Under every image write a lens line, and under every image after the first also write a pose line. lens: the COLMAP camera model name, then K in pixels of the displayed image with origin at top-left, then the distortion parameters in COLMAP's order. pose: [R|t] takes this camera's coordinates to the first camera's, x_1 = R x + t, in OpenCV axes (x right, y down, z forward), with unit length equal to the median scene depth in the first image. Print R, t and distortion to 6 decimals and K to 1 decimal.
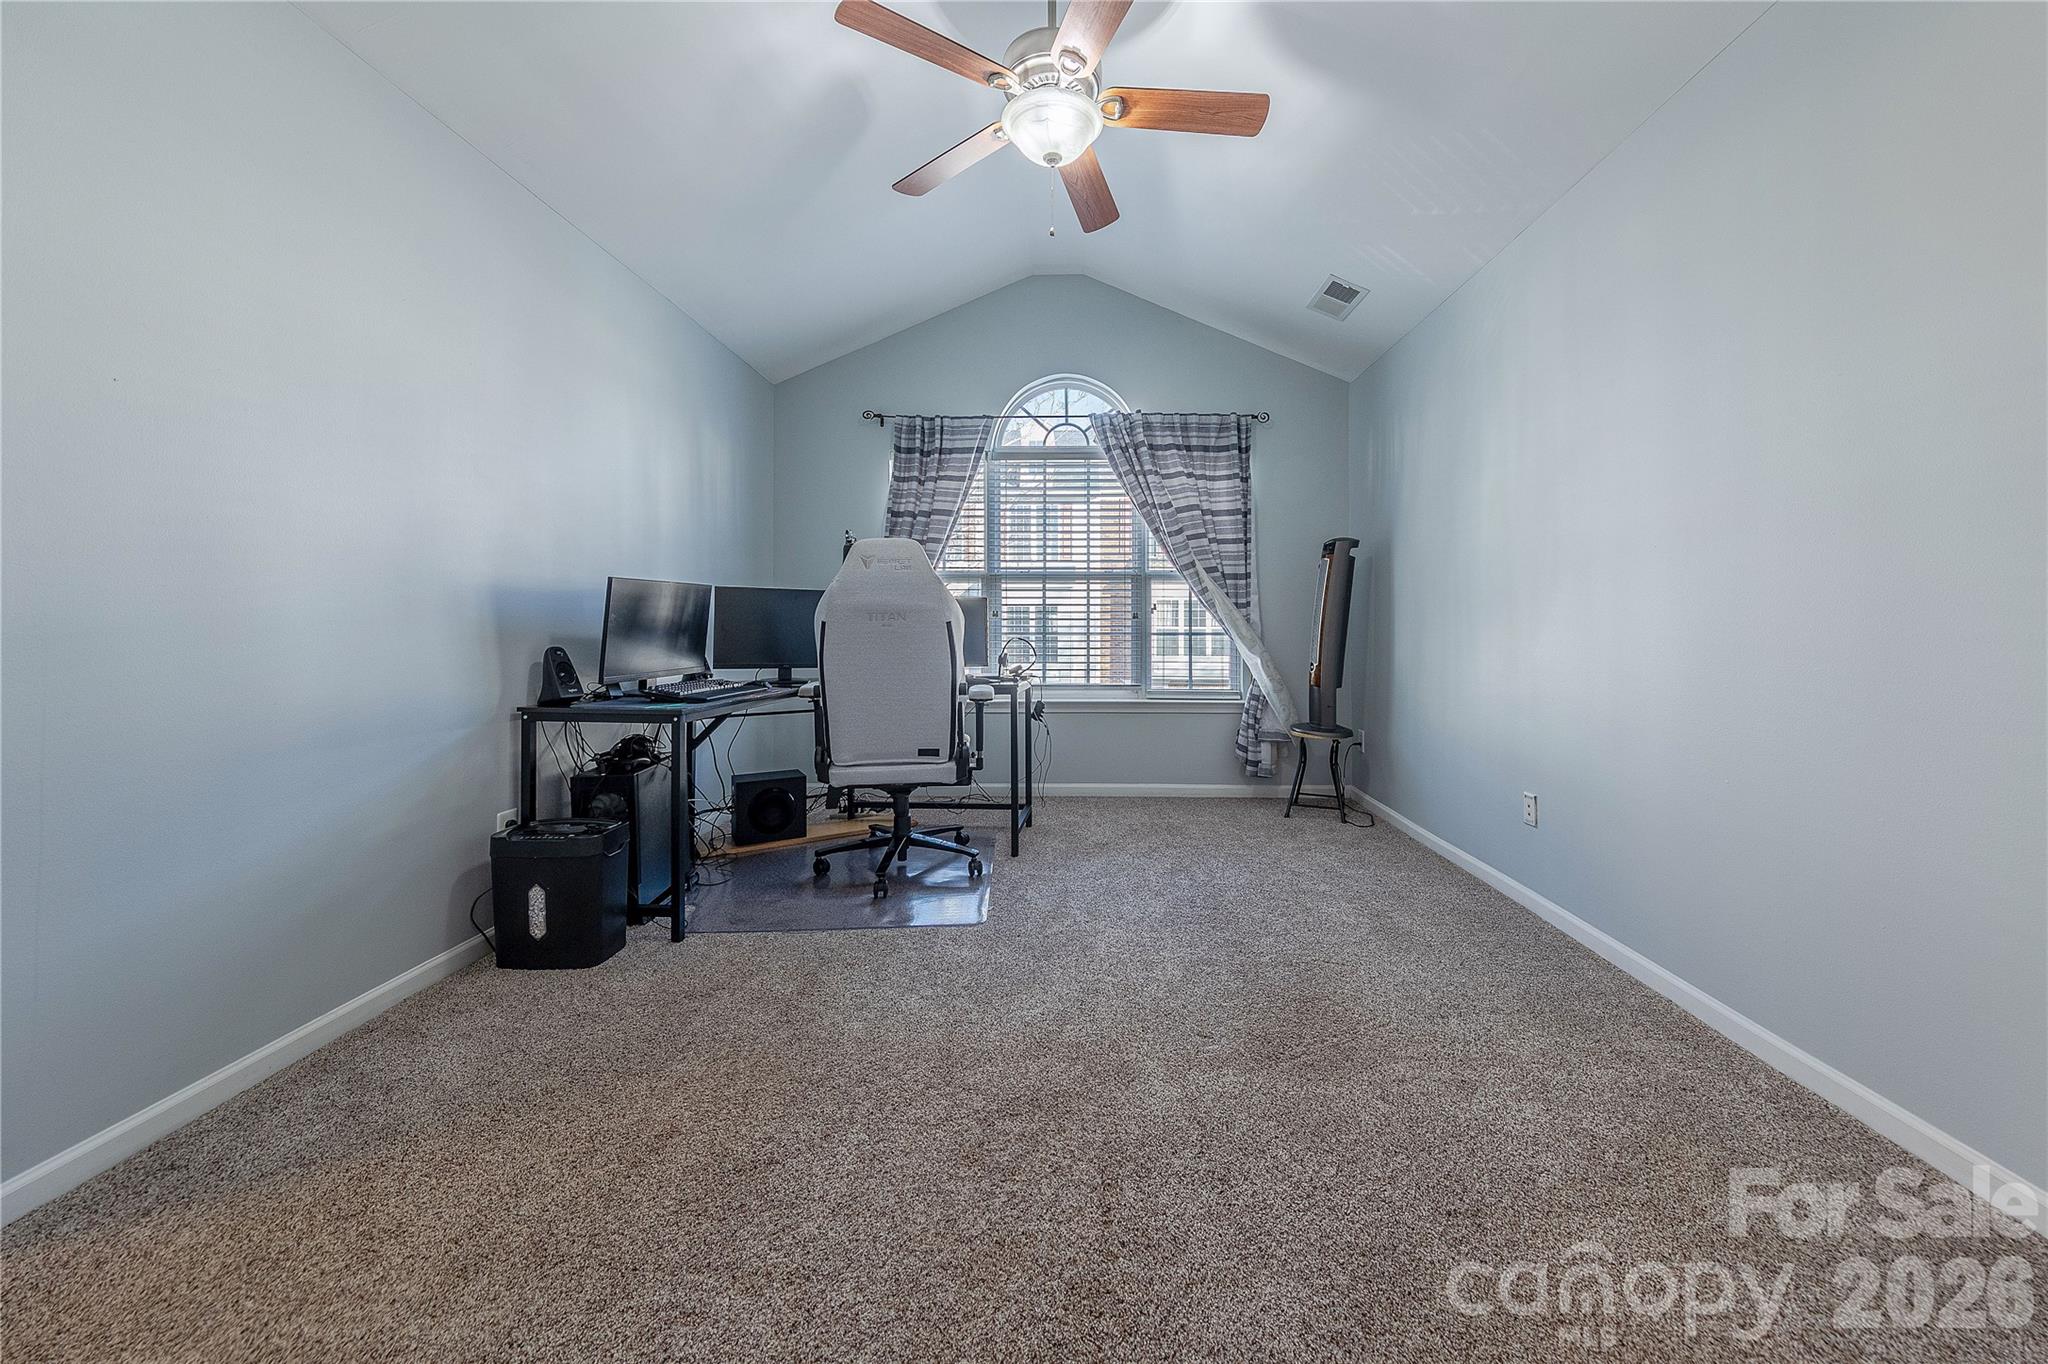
lens RADIAL K [[710.3, 0, 1085.6], [0, 710.3, 622.1], [0, 0, 1]] dist [0.007835, -0.000171]
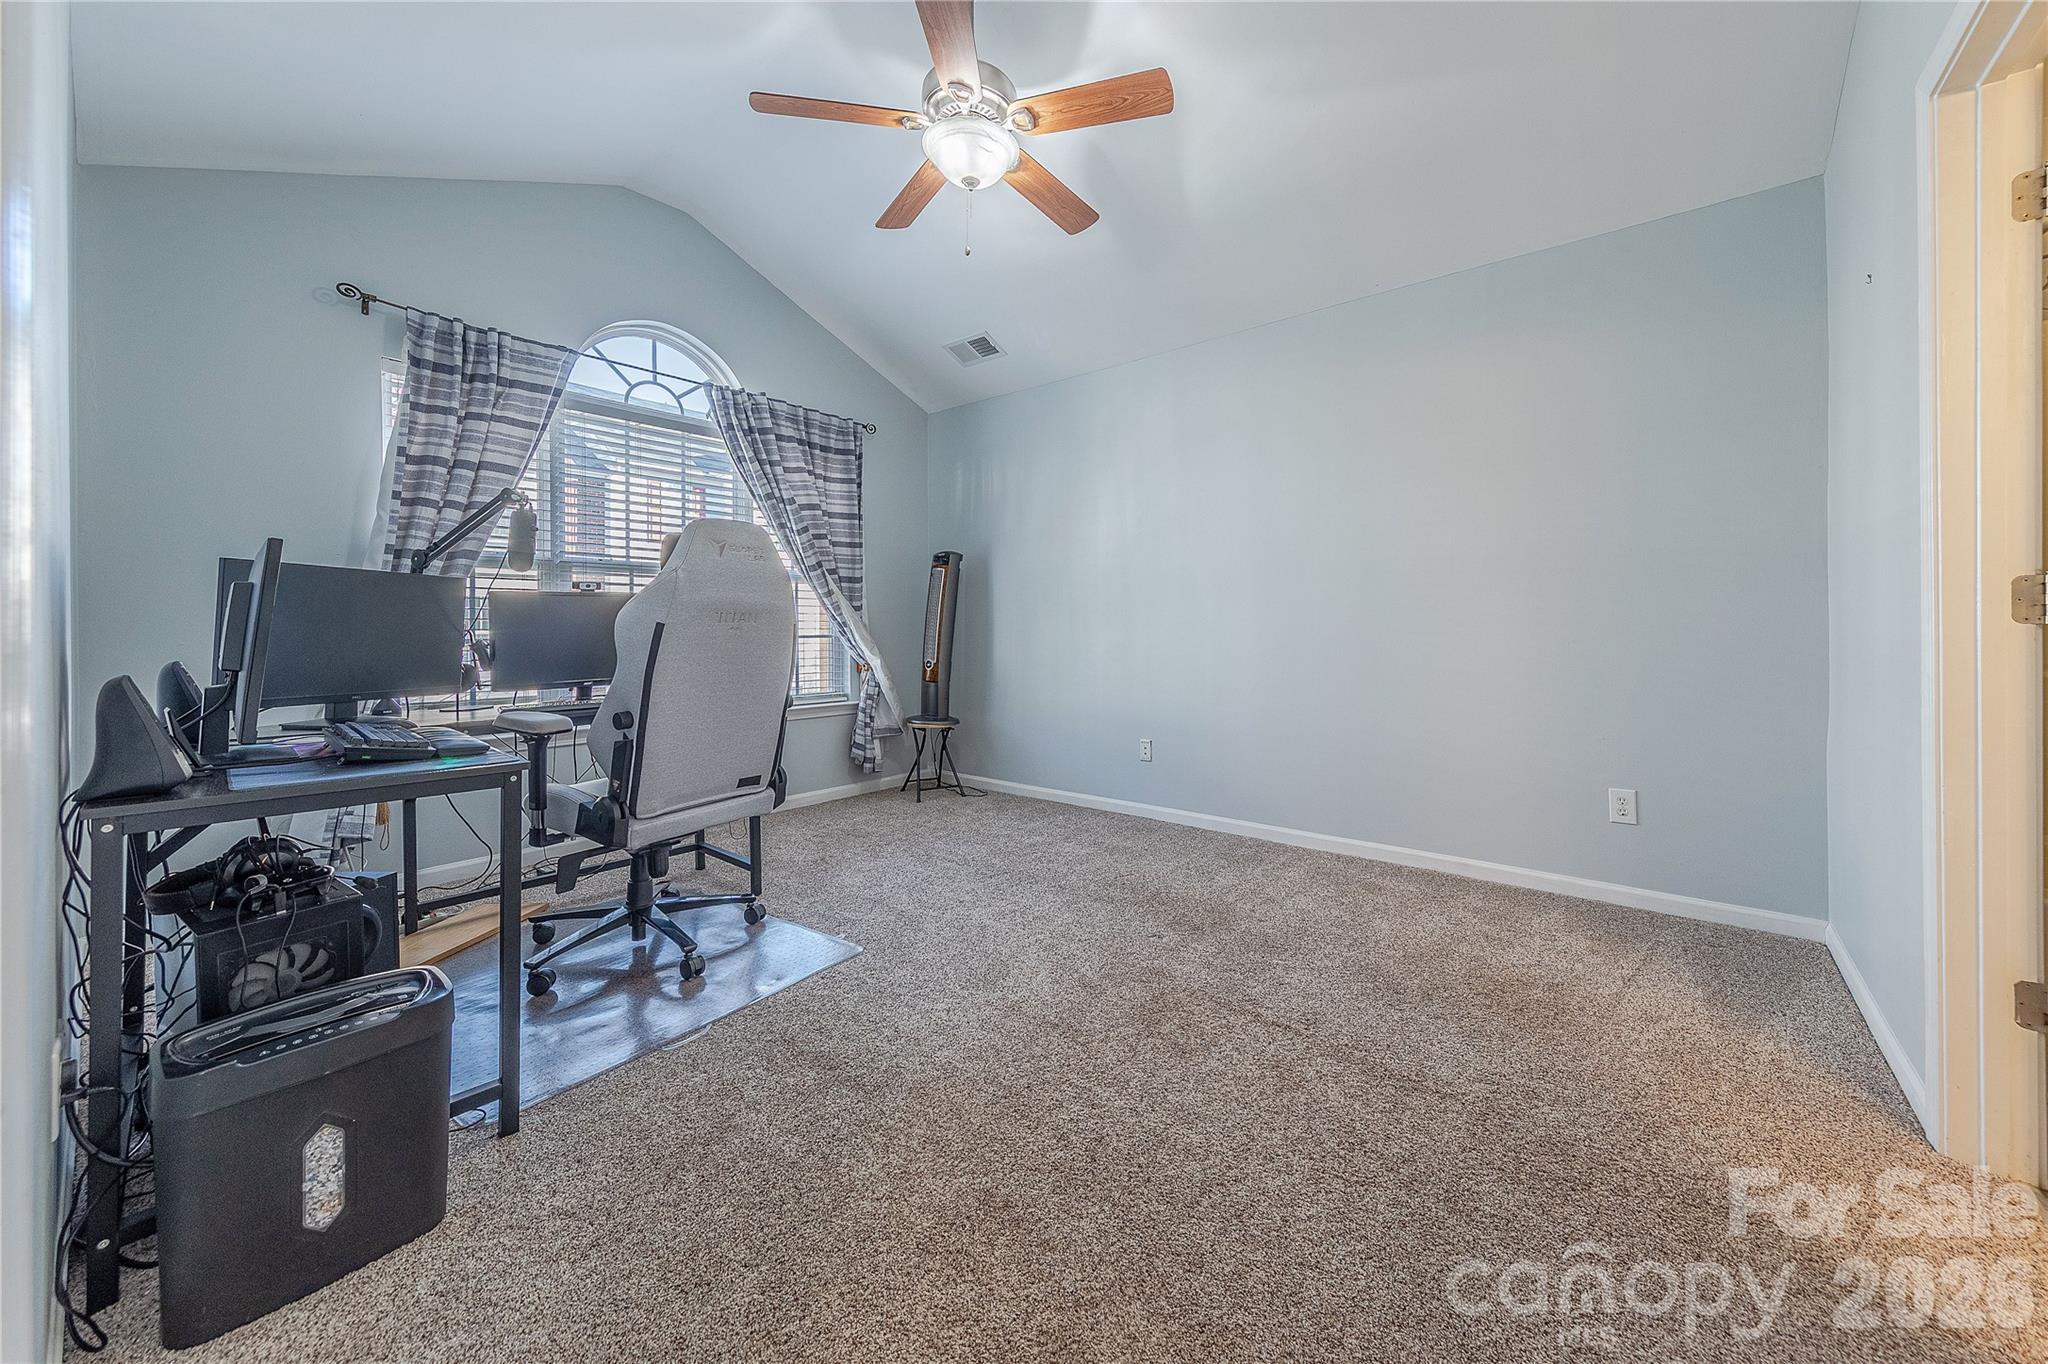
lens RADIAL K [[710.3, 0, 1075.4], [0, 710.3, 623.5], [0, 0, 1]] dist [0.007835, -0.000171]
pose [[0.629686, 0.001912, 0.776847, -0.384282], [-0.002445, 0.999997, -0.000480, -0.001543], [-0.776846, -0.001597, 0.629689, 0.109405]]
